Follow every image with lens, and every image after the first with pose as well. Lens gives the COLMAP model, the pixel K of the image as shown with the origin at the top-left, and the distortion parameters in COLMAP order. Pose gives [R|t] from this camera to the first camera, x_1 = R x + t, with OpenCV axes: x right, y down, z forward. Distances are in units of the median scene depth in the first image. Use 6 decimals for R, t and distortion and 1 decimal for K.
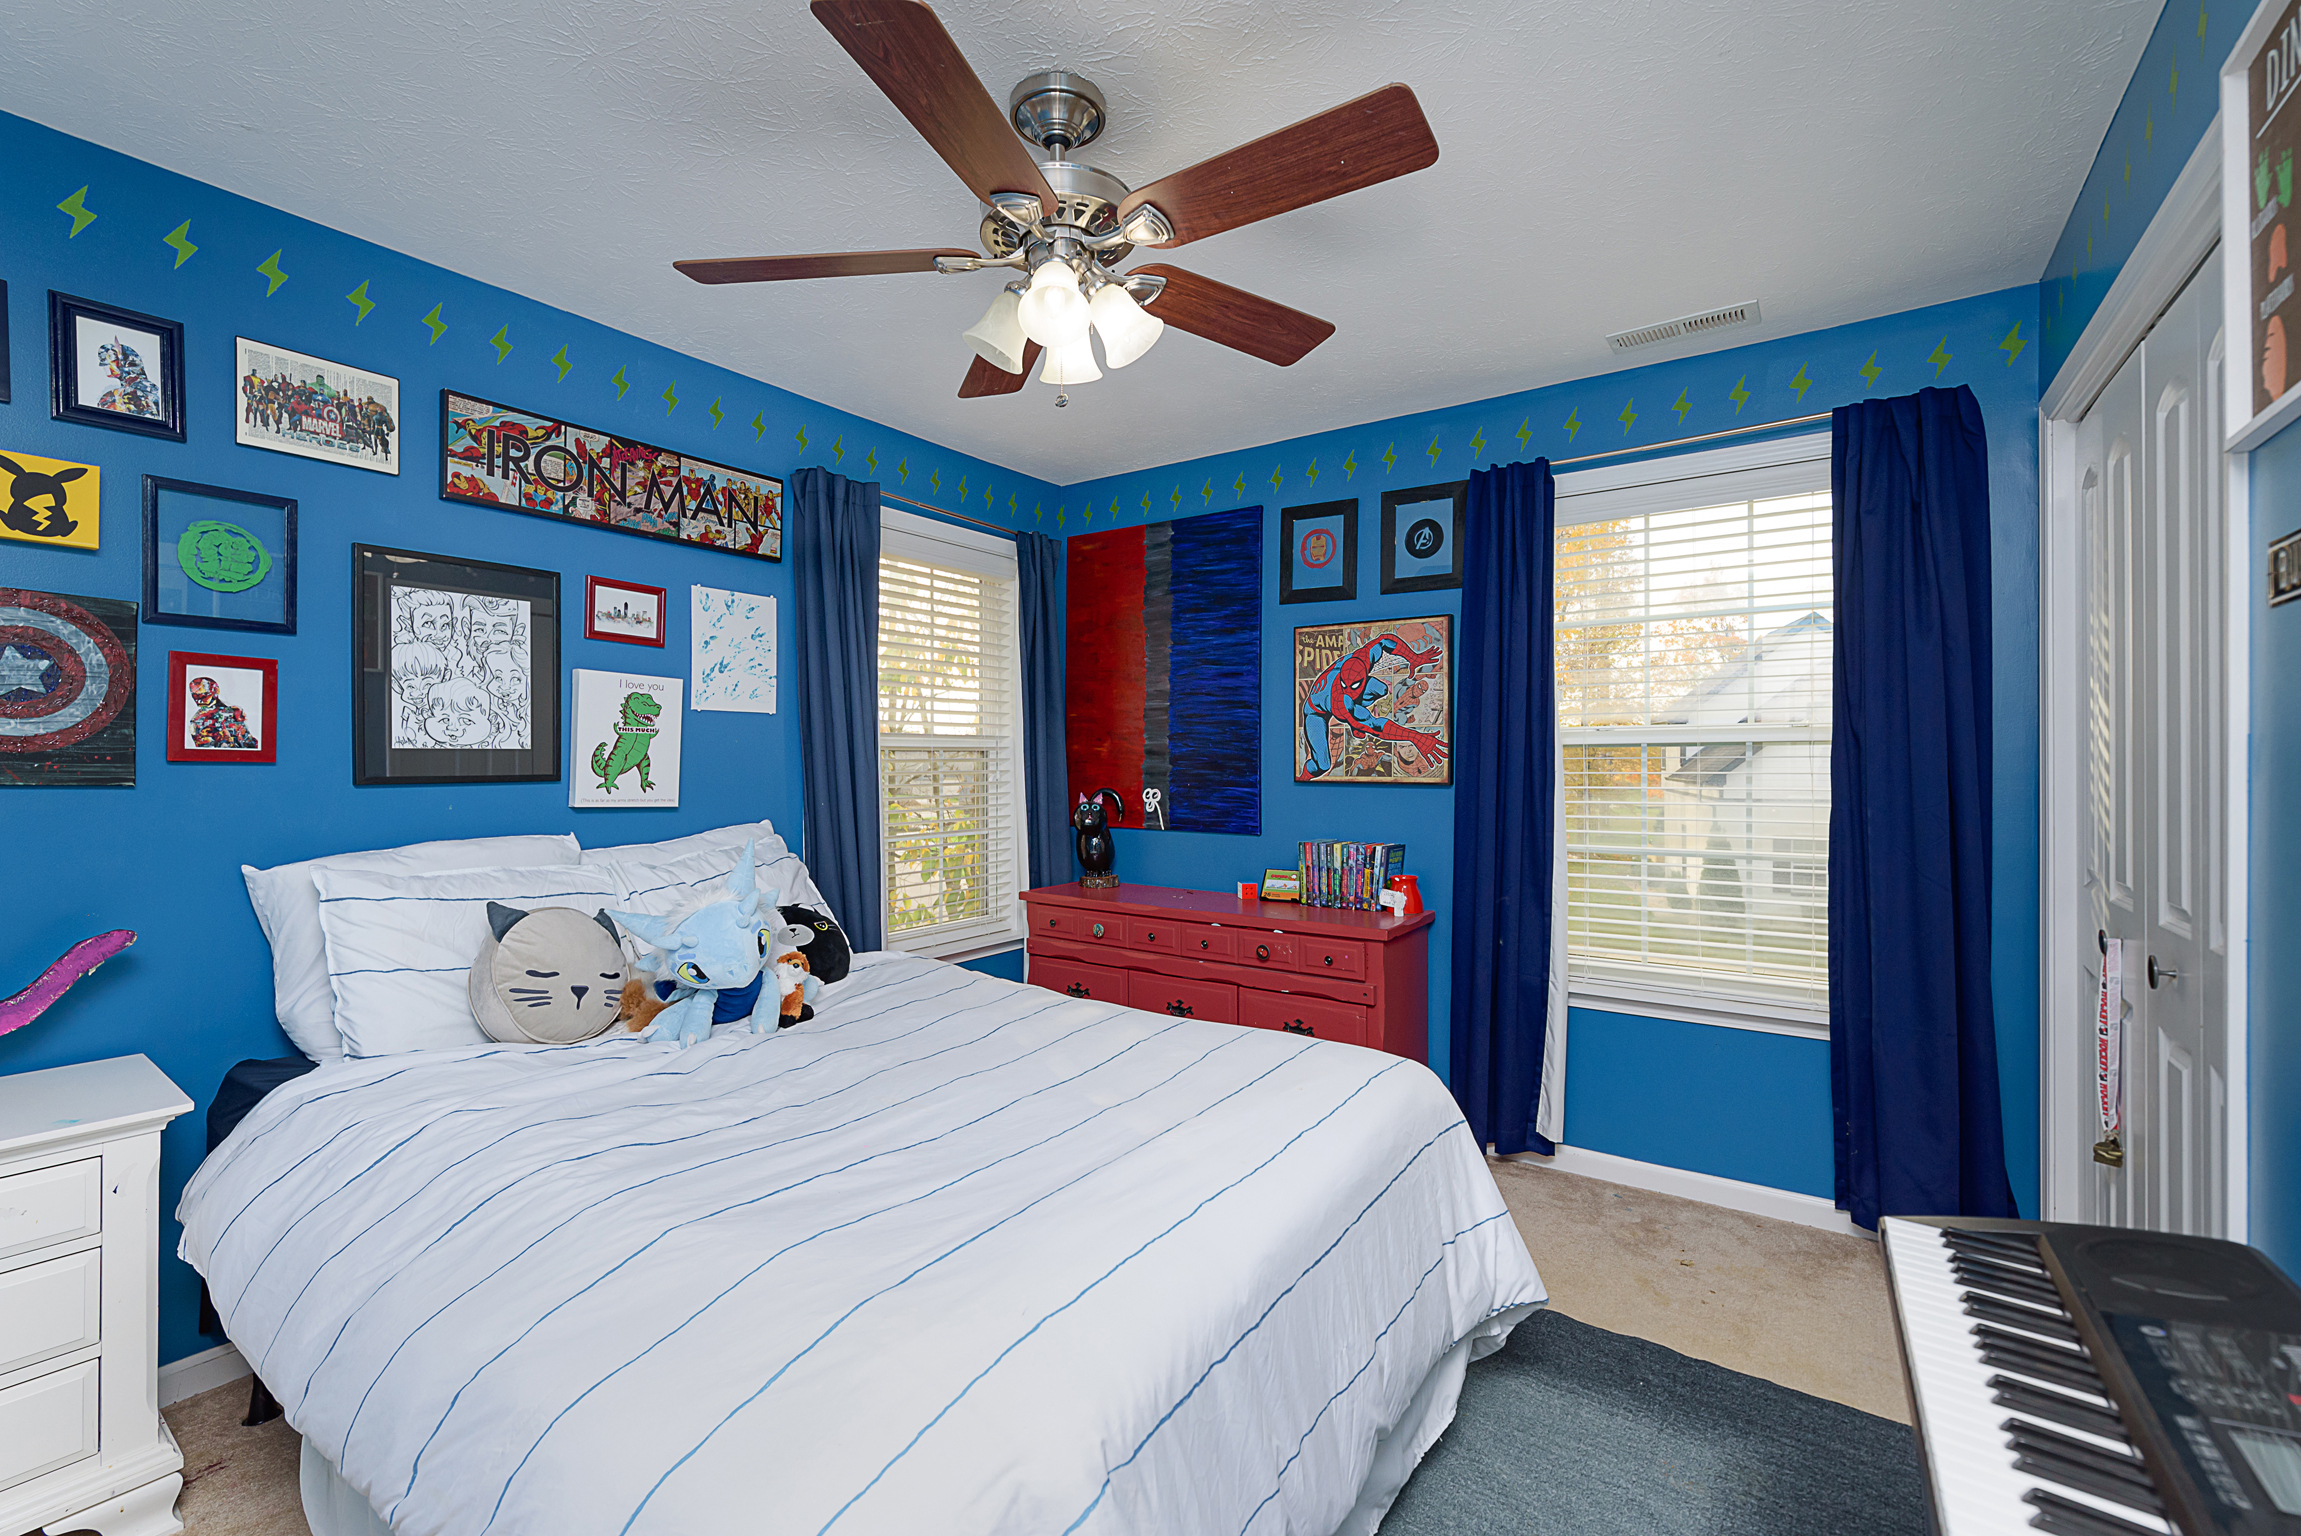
lens RADIAL K [[942.8, 0, 1141.1], [0, 942.8, 764.0], [0, 0, 1]] dist [0.000639, 0.000192]
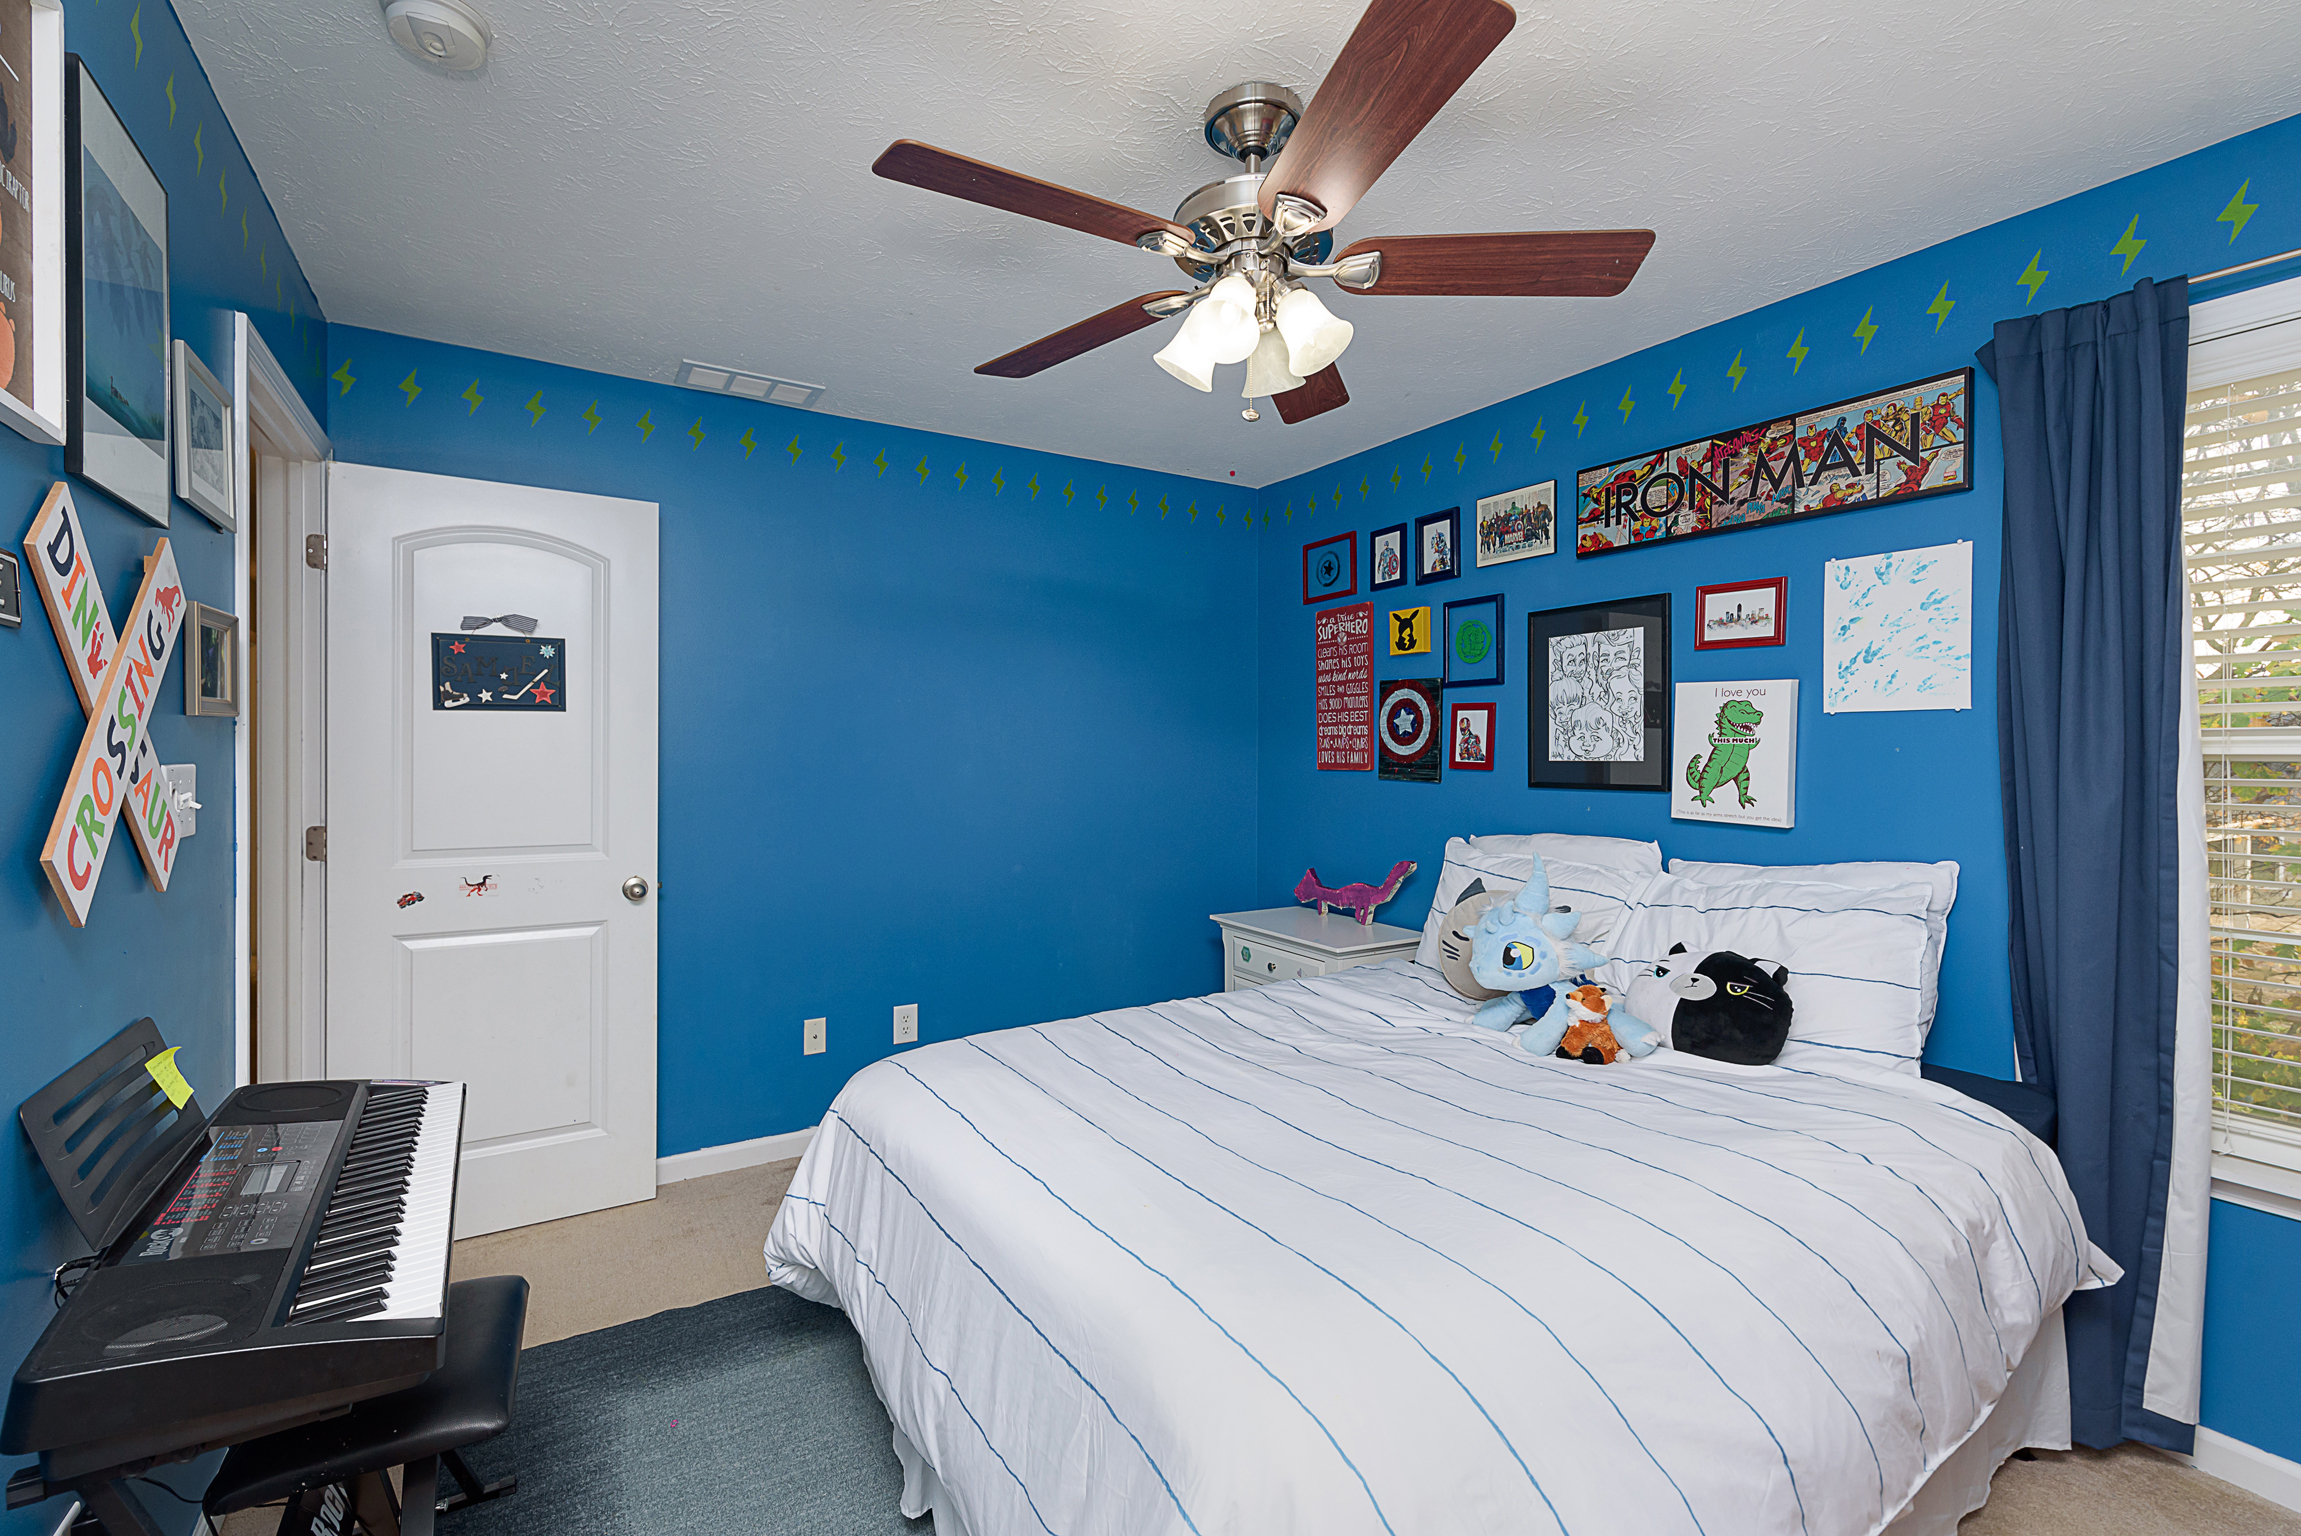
lens RADIAL K [[984.0, 0, 1136.4], [0, 984.0, 762.5], [0, 0, 1]] dist [-0.000132, -0.000574]
pose [[-0.379916, 0.008594, -0.924981, 0.629561], [-0.005588, 0.999917, 0.011586, -0.024108], [0.925004, 0.009571, -0.379837, 0.883368]]
